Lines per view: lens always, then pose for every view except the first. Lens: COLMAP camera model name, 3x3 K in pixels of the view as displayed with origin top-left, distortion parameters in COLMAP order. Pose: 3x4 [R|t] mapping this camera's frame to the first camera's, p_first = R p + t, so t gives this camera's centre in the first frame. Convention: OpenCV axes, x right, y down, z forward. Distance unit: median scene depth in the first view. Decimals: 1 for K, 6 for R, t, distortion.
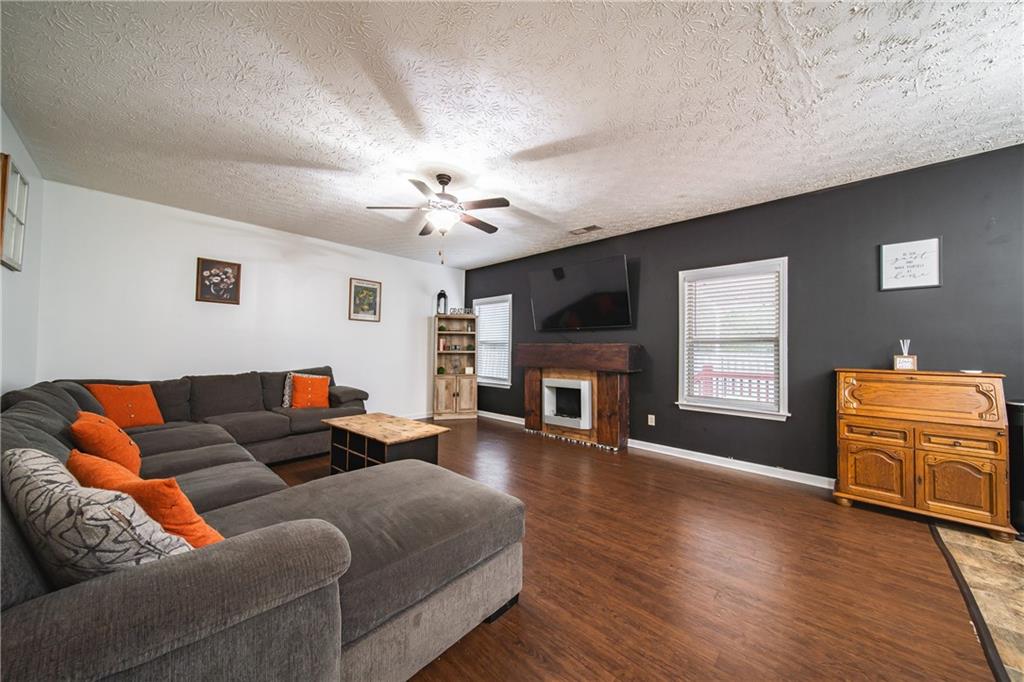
lens RADIAL K [[355.2, 0, 509.6], [0, 355.2, 342.5], [0, 0, 1]] dist [-0.001566, -0.001831]
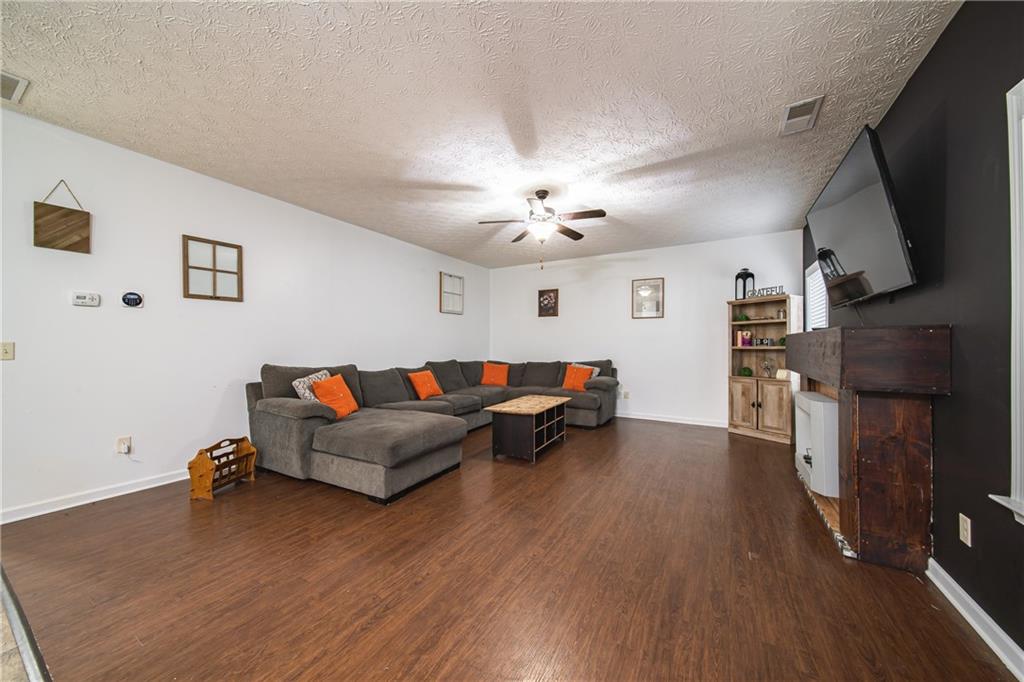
lens RADIAL K [[355.2, 0, 509.6], [0, 355.2, 342.5], [0, 0, 1]] dist [-0.001566, -0.001831]
pose [[0.227344, -0.018224, -0.973644, 0.683653], [0.022454, 0.999657, -0.013468, 0.020731], [0.973556, -0.018800, 0.227675, 0.486318]]
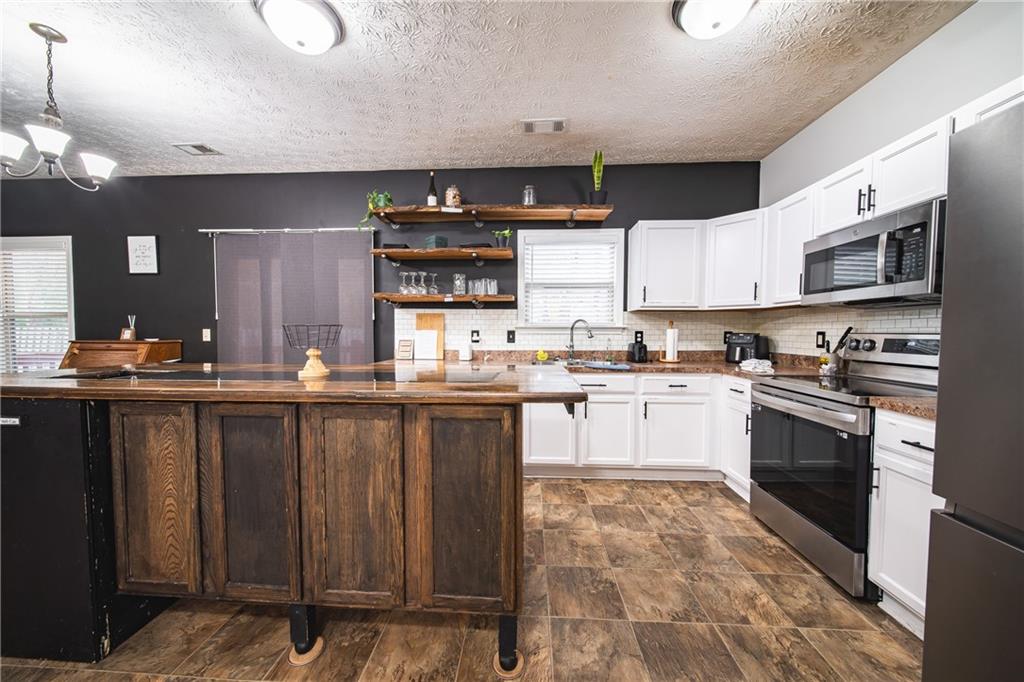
lens RADIAL K [[355.2, 0, 509.6], [0, 355.2, 342.5], [0, 0, 1]] dist [-0.001566, -0.001831]
pose [[0.762651, -0.034928, 0.645867, 0.910317], [-0.008193, 0.997939, 0.063642, -0.001986], [-0.646759, -0.053829, 0.760793, -0.556268]]
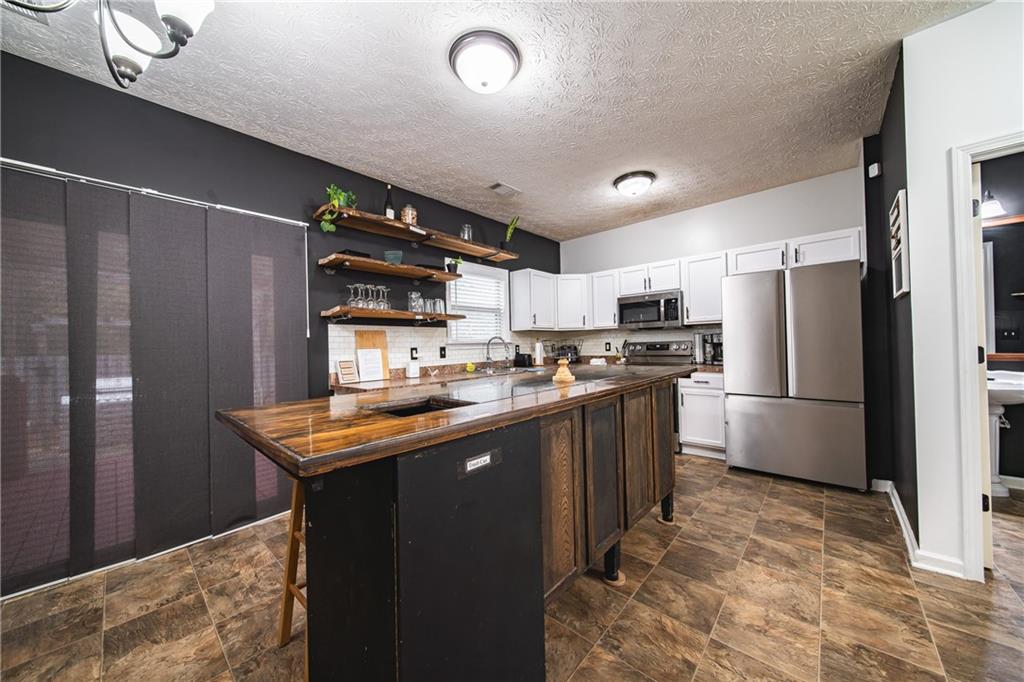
lens RADIAL K [[355.2, 0, 509.6], [0, 355.2, 342.5], [0, 0, 1]] dist [-0.001566, -0.001831]
pose [[-0.029876, -0.007604, 0.999525, 0.537874], [0.000154, 0.999971, 0.007612, 0.004476], [-0.999554, 0.000382, -0.029874, -0.071136]]
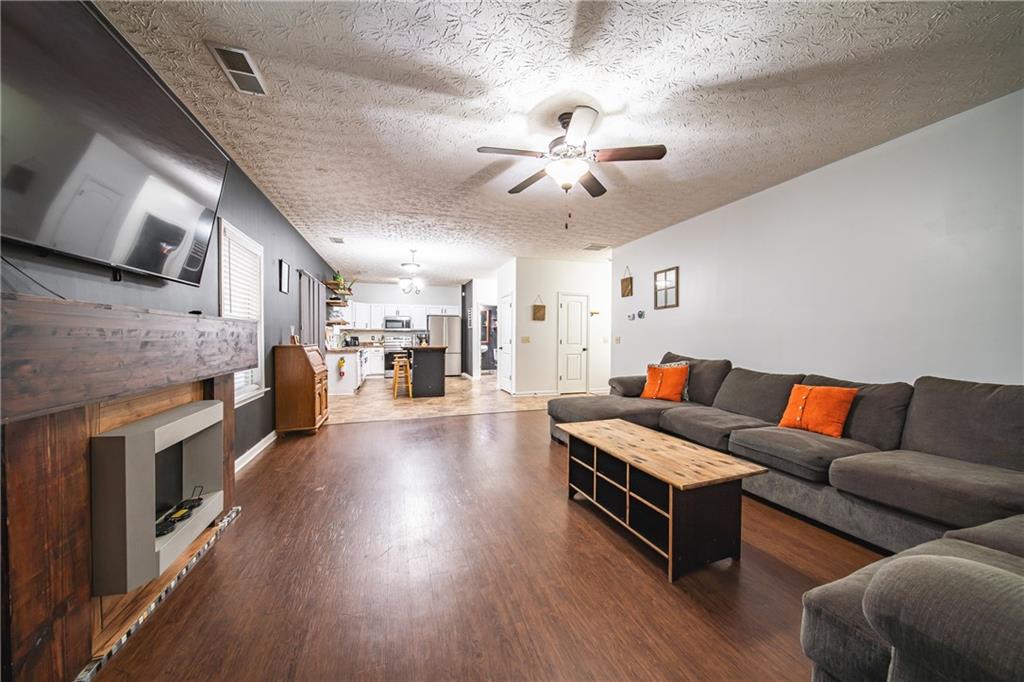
lens RADIAL K [[355.2, 0, 509.6], [0, 355.2, 342.5], [0, 0, 1]] dist [-0.001566, -0.001831]
pose [[-0.880287, -0.024642, 0.473801, -0.351256], [-0.026321, 0.999649, 0.003088, 0.026097], [-0.473710, -0.009753, -0.880627, 1.343853]]
